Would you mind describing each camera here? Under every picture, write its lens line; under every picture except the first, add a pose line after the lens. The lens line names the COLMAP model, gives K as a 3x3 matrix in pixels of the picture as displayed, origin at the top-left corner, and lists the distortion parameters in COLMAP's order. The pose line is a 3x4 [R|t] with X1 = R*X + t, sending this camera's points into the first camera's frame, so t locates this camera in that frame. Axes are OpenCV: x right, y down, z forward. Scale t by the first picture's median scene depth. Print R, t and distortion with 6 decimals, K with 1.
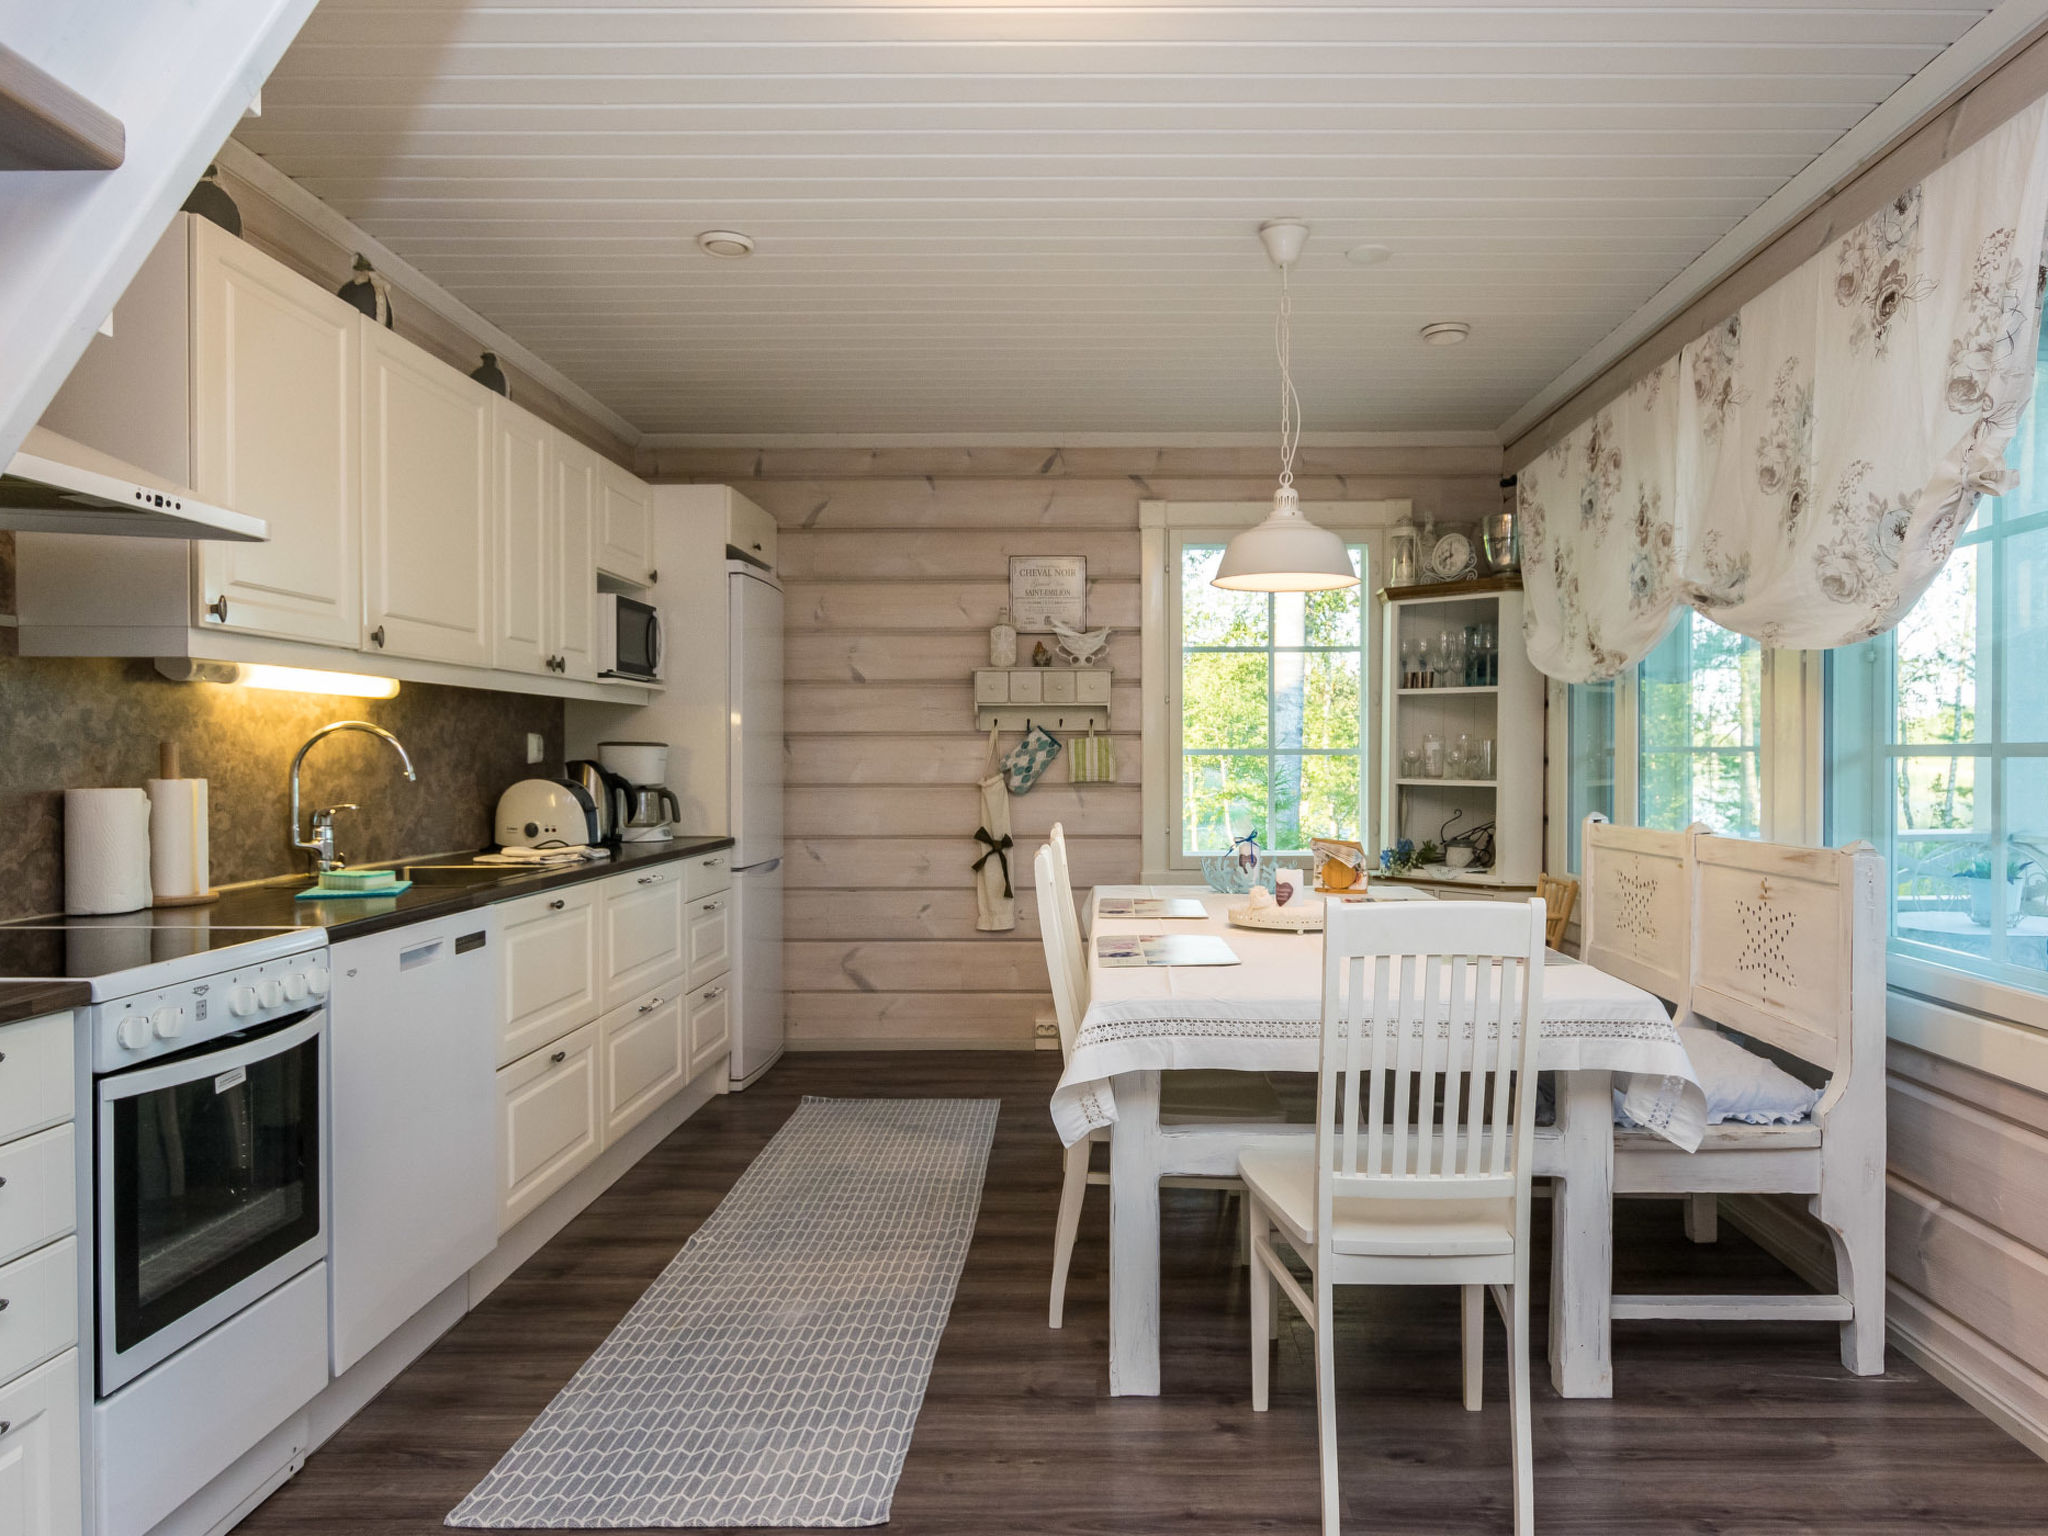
lens RADIAL K [[1304.3, 0, 1114.6], [0, 1304.3, 769.5], [0, 0, 1]] dist [0.016664, -0.001103]
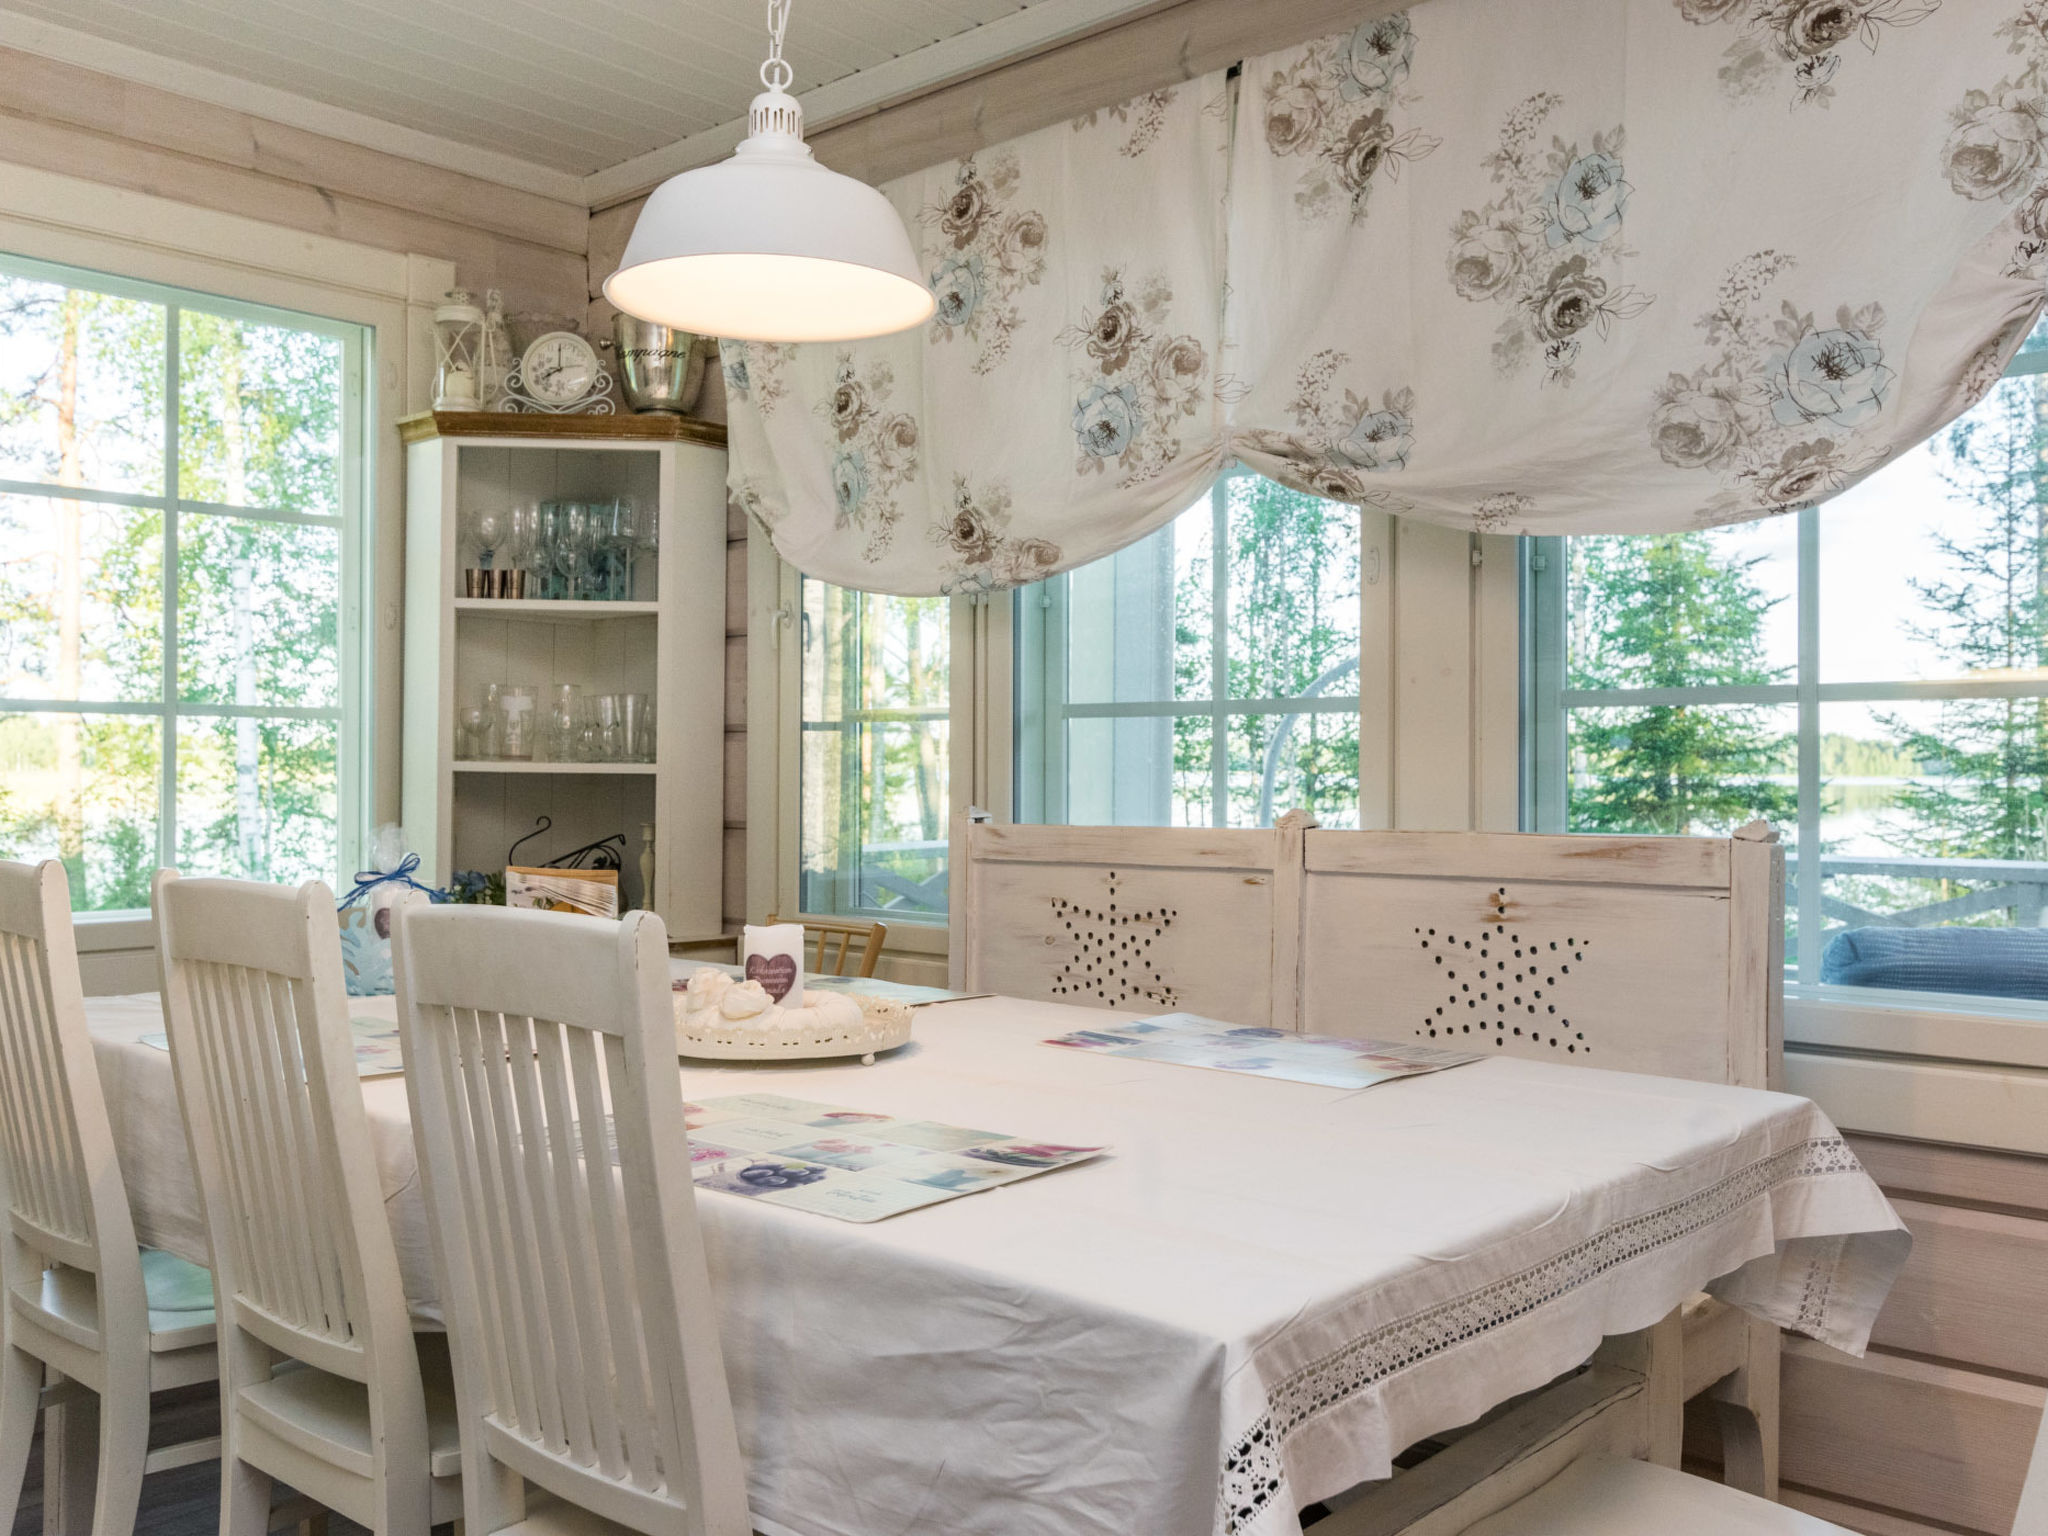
lens RADIAL K [[1743.0, 0, 1030.6], [0, 1743.0, 761.1], [0, 0, 1]] dist [-0.003308, -0.004593]
pose [[0.668240, 0.005429, 0.743926, -0.162910], [0.004573, 0.999925, -0.011405, 0.015750], [-0.743932, 0.011023, 0.668164, 0.328666]]
